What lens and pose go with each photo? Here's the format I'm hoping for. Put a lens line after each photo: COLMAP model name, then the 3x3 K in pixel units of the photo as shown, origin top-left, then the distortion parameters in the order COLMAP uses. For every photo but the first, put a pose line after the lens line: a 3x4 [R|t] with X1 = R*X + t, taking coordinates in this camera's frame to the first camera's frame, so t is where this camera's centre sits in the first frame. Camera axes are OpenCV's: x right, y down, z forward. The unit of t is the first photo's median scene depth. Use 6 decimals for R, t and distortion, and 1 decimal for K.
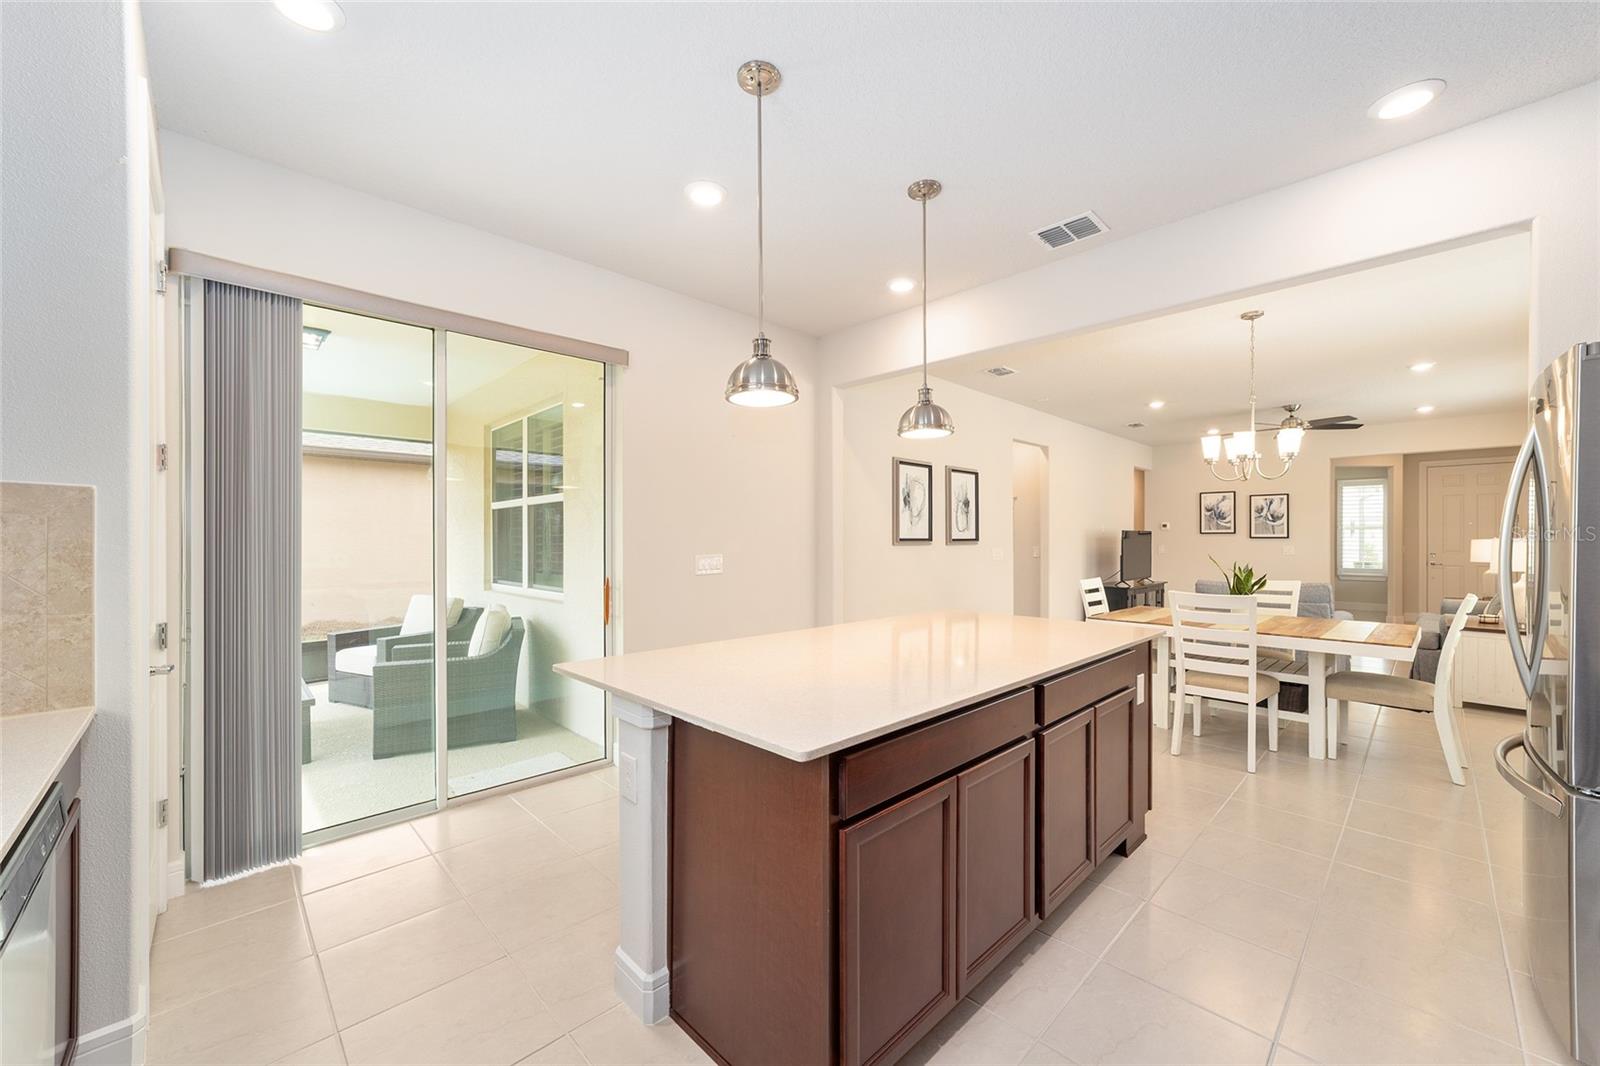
lens RADIAL K [[624.8, 0, 800.9], [0, 624.8, 538.3], [0, 0, 1]] dist [-0.000534, 0.000067]
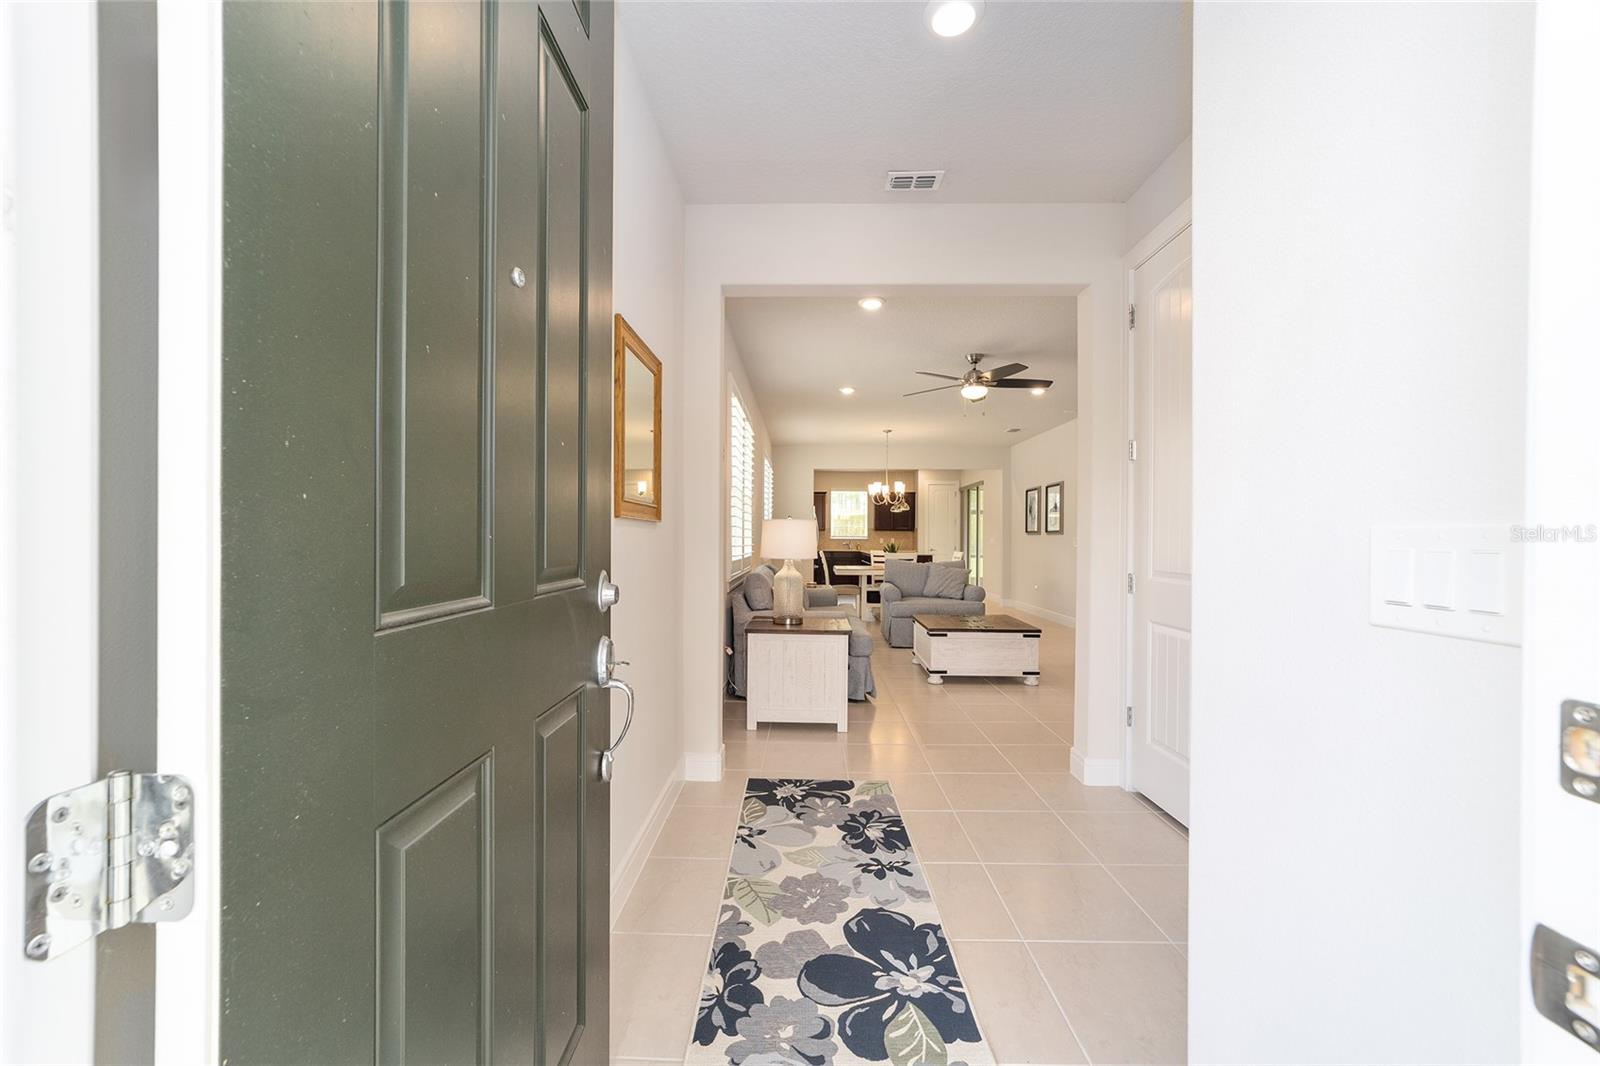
lens RADIAL K [[624.8, 0, 800.9], [0, 624.8, 538.3], [0, 0, 1]] dist [-0.000534, 0.000067]
pose [[-0.702298, -0.004527, -0.711869, 1.292920], [-0.004866, 0.999987, -0.001559, 0.017455], [0.711866, 0.002369, -0.702311, 1.204974]]
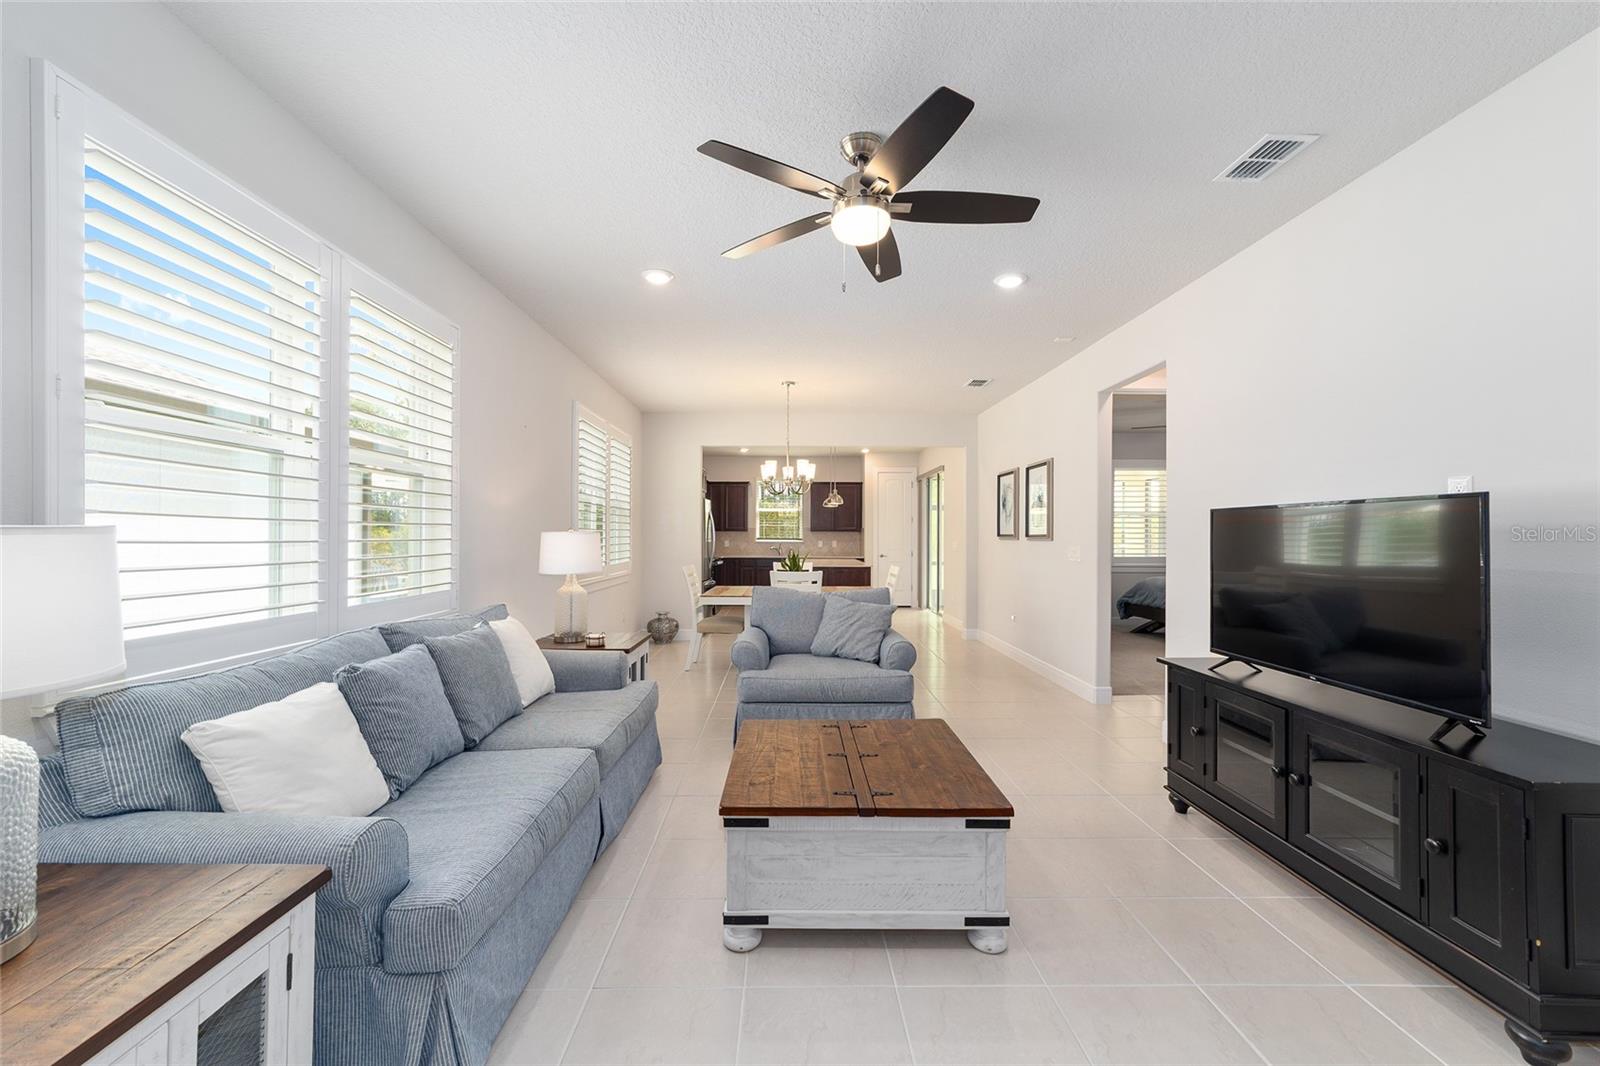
lens RADIAL K [[622.4, 0, 800.0], [0, 622.4, 533.0], [0, 0, 1]] dist [-0.008195, -0.000067]
pose [[-0.685379, -0.006334, -0.728159, 0.906846], [-0.003147, 0.999979, -0.005736, 0.003438], [0.728180, -0.001640, -0.685384, 1.040570]]
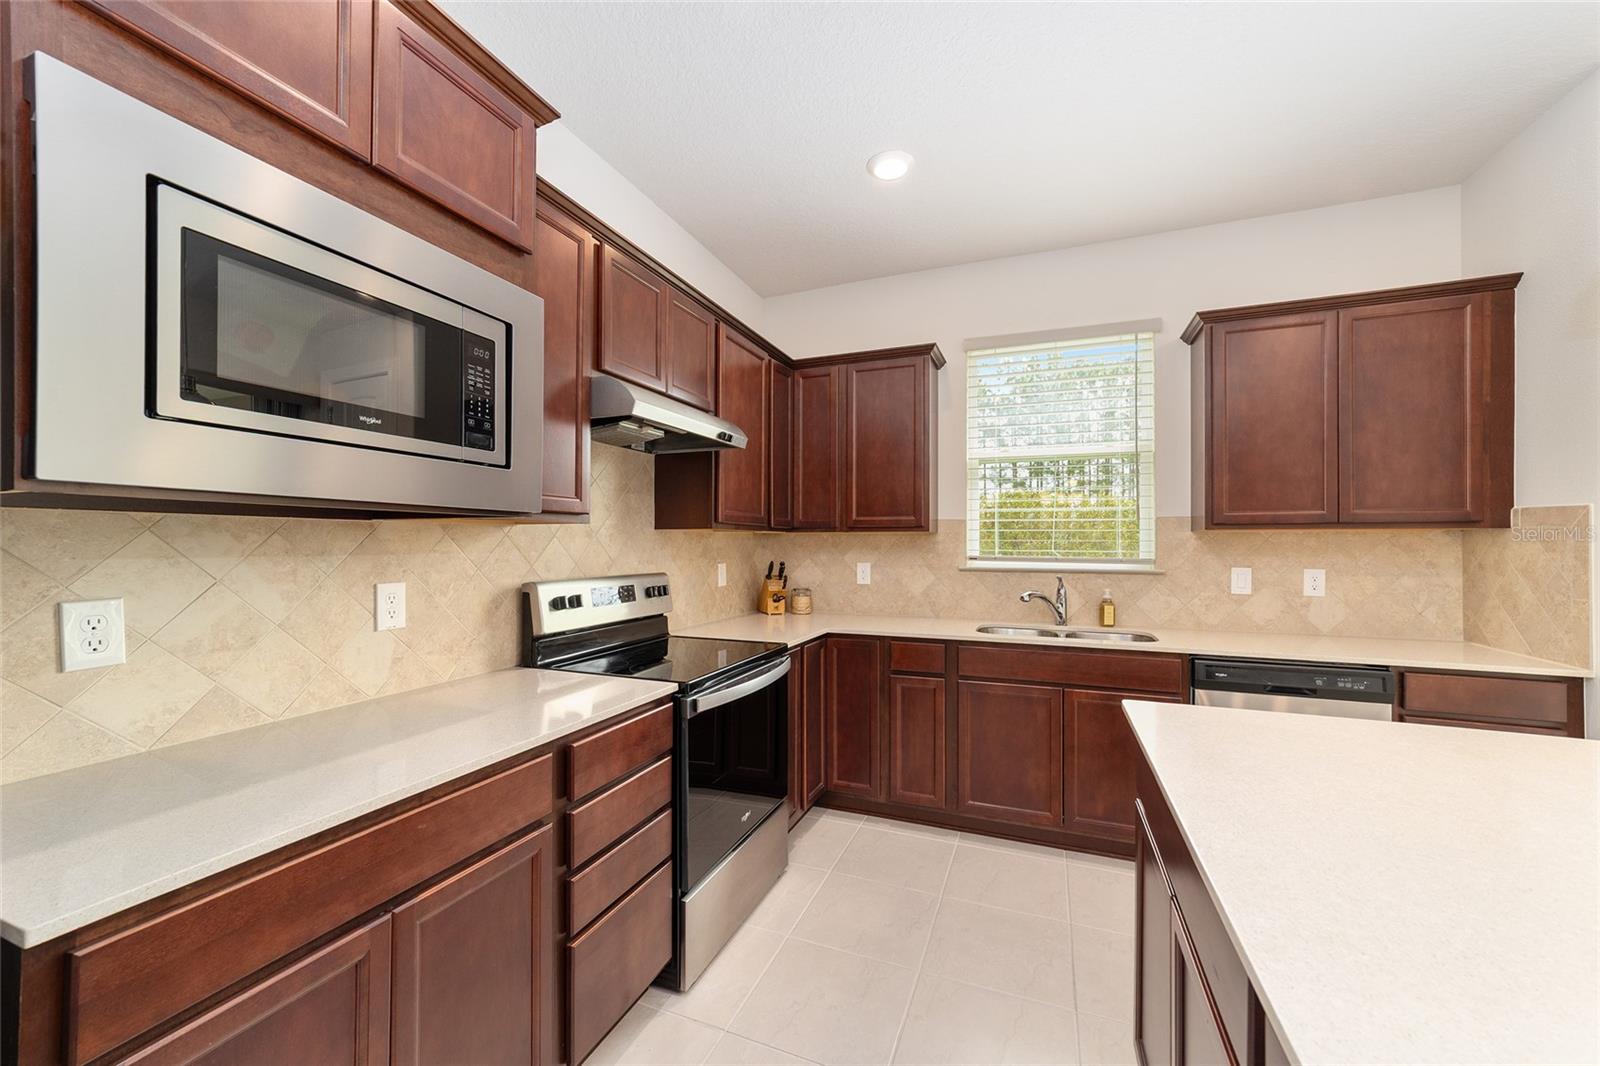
lens RADIAL K [[615.3, 0, 807.4], [0, 615.3, 545.4], [0, 0, 1]] dist [-0.000979, -0.000041]
pose [[-0.913528, -0.001367, -0.406775, 0.183043], [-0.000729, 0.999998, -0.001723, 0.001237], [0.406776, -0.001277, -0.913527, 0.302181]]
